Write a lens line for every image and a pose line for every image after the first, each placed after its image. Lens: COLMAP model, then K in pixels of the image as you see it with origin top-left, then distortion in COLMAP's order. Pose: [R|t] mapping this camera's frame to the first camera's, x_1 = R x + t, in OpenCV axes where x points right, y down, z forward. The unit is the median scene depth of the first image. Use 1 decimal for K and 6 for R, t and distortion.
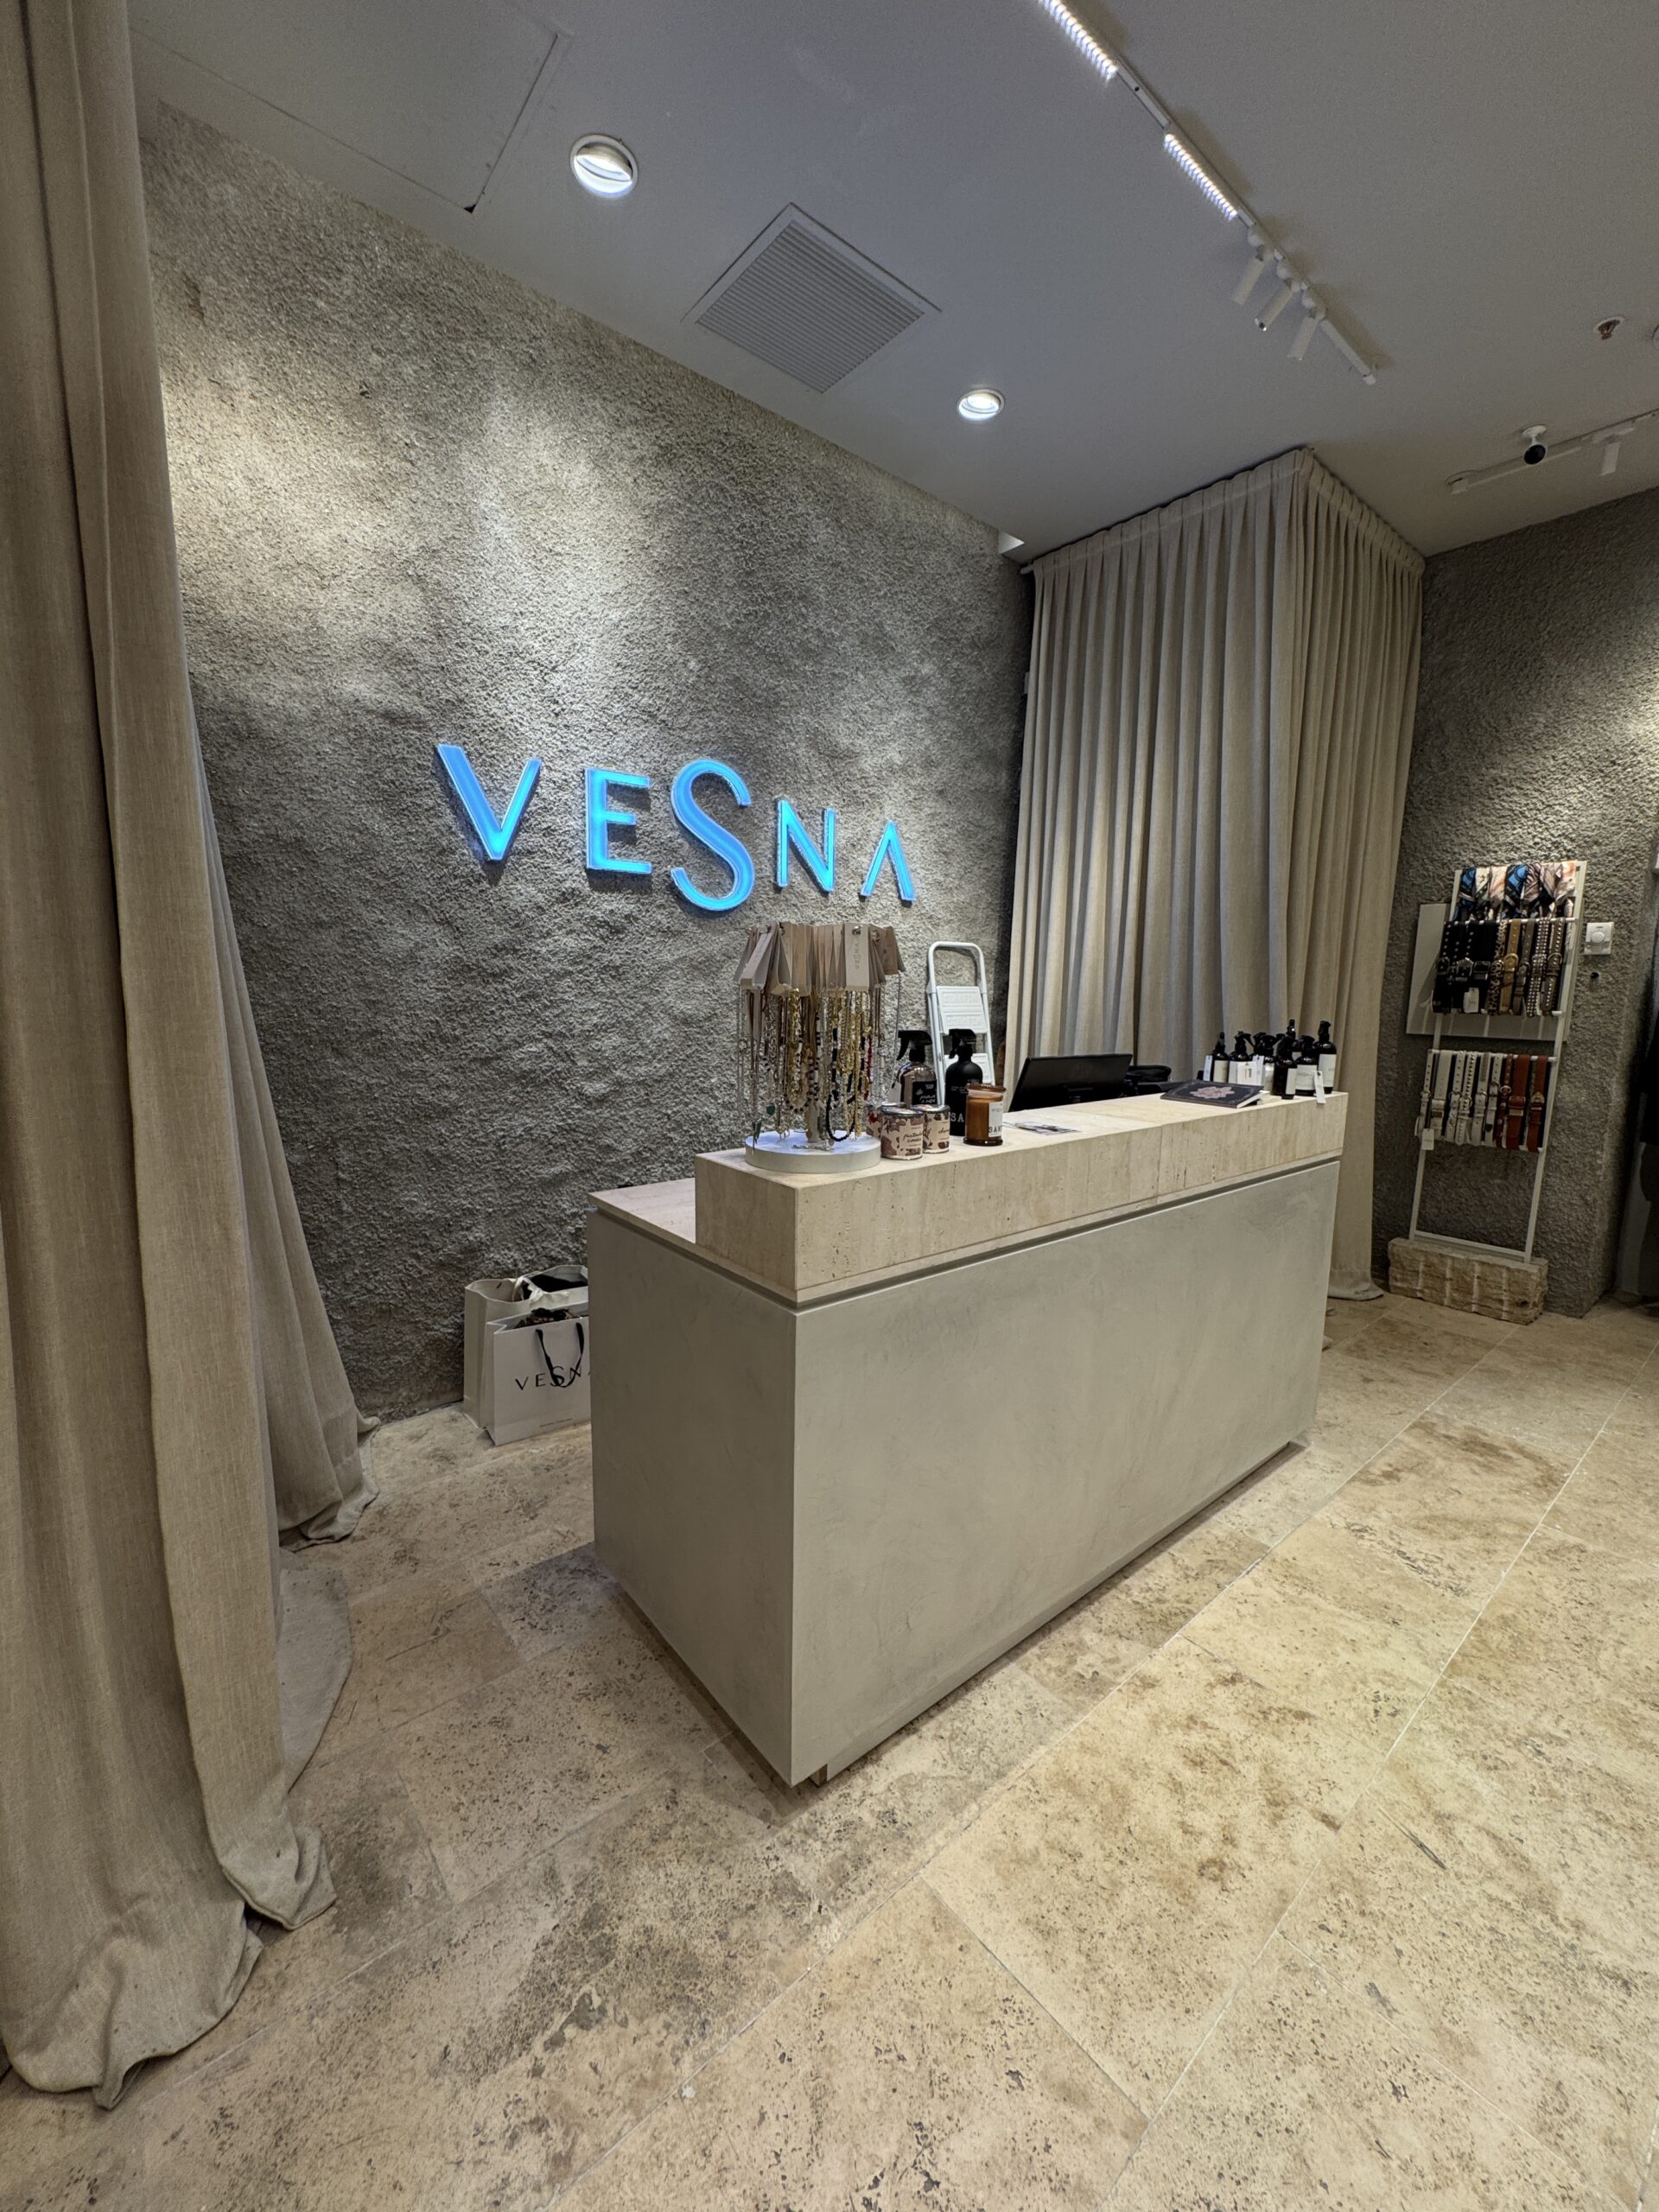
lens RADIAL K [[886.6, 0, 835.1], [0, 886.6, 1113.4], [0, 0, 1]] dist [-0.002564, 0.000636]
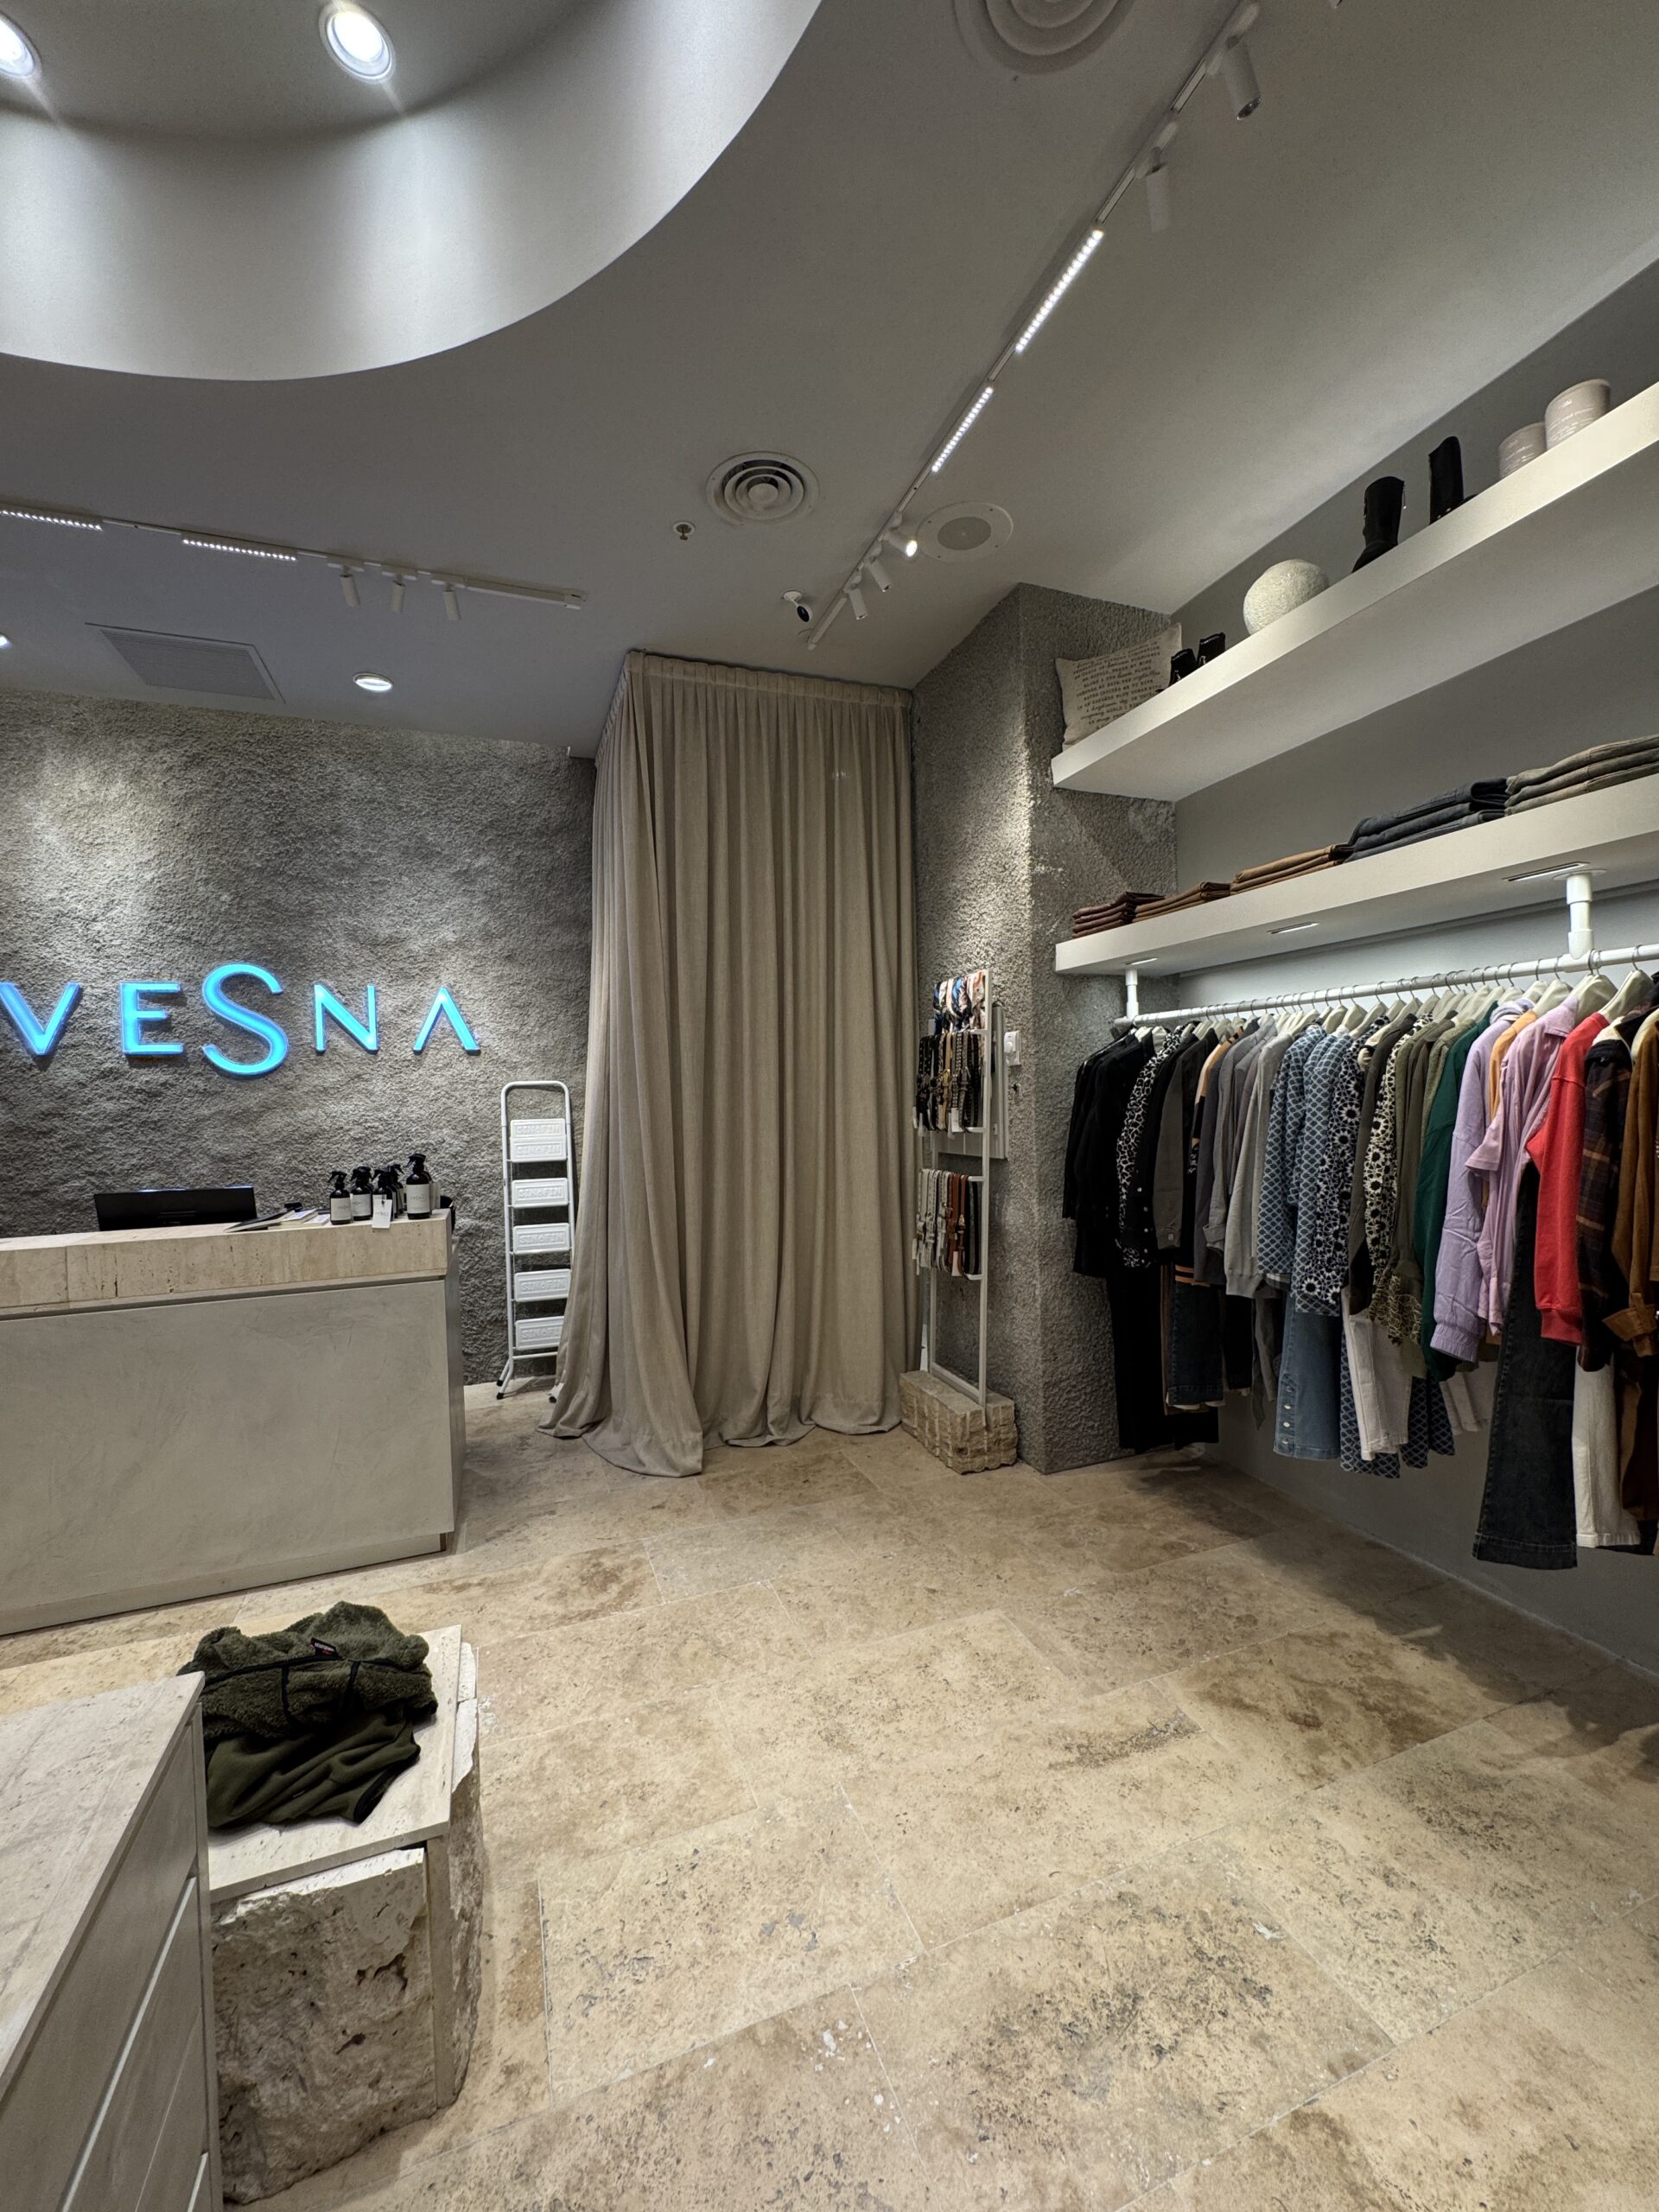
lens RADIAL K [[886.6, 0, 834.0], [0, 886.6, 1113.9], [0, 0, 1]] dist [-0.002564, 0.000636]
pose [[0.942088, -0.037828, -0.333225, 1.147822], [-0.004393, 0.992141, -0.125050, -0.013085], [0.335337, 0.119272, 0.934518, 0.085940]]
